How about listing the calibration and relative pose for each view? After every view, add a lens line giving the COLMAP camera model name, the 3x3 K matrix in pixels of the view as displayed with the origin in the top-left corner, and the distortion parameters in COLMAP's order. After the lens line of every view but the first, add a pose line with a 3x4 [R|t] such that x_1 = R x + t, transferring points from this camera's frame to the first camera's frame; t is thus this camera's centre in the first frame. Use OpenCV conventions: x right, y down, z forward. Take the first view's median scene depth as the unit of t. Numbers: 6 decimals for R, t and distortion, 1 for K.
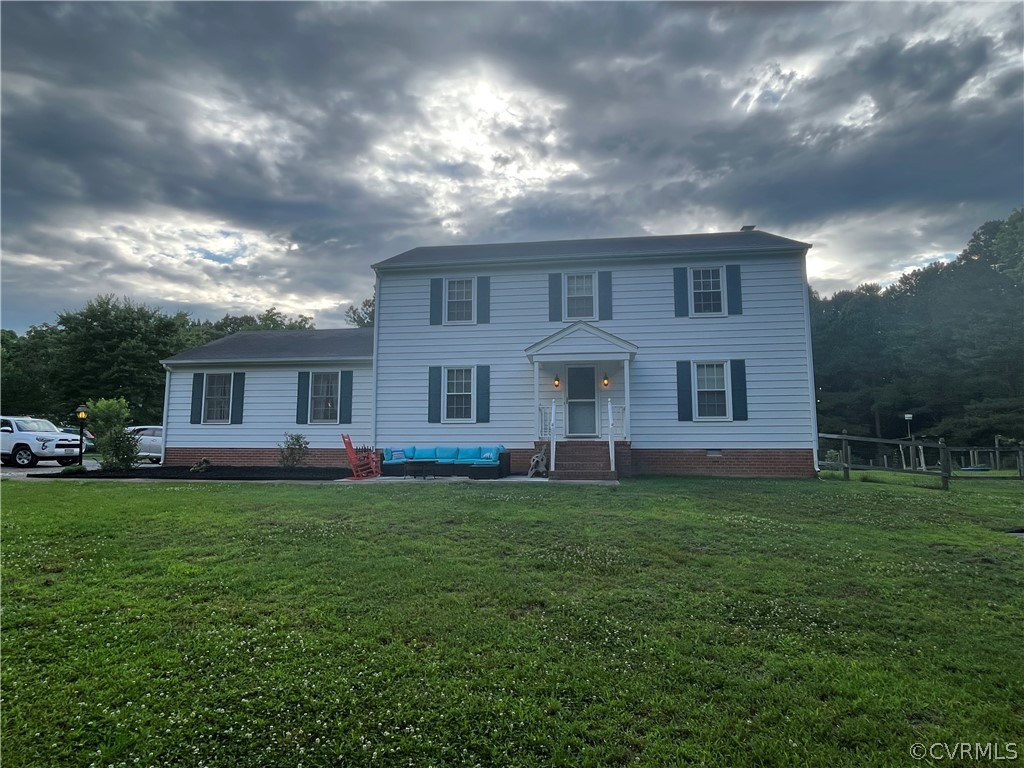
lens RADIAL K [[535.4, 0, 512.0], [0, 535.4, 384.0], [0, 0, 1]] dist [0.003304, 0.000668]
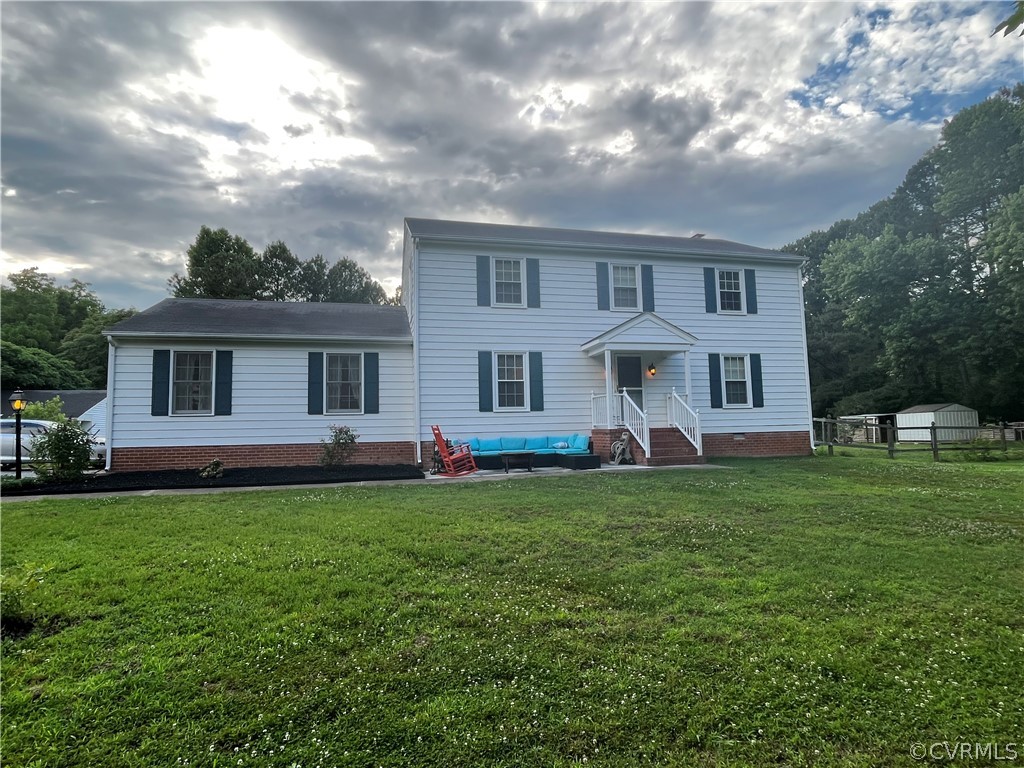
lens RADIAL K [[535.4, 0, 512.0], [0, 535.4, 384.0], [0, 0, 1]] dist [0.003304, 0.000668]
pose [[0.934519, 0.010846, 0.355747, -0.433609], [-0.016986, 0.999756, 0.014141, 0.010545], [-0.355507, -0.019257, 0.934475, 0.117762]]
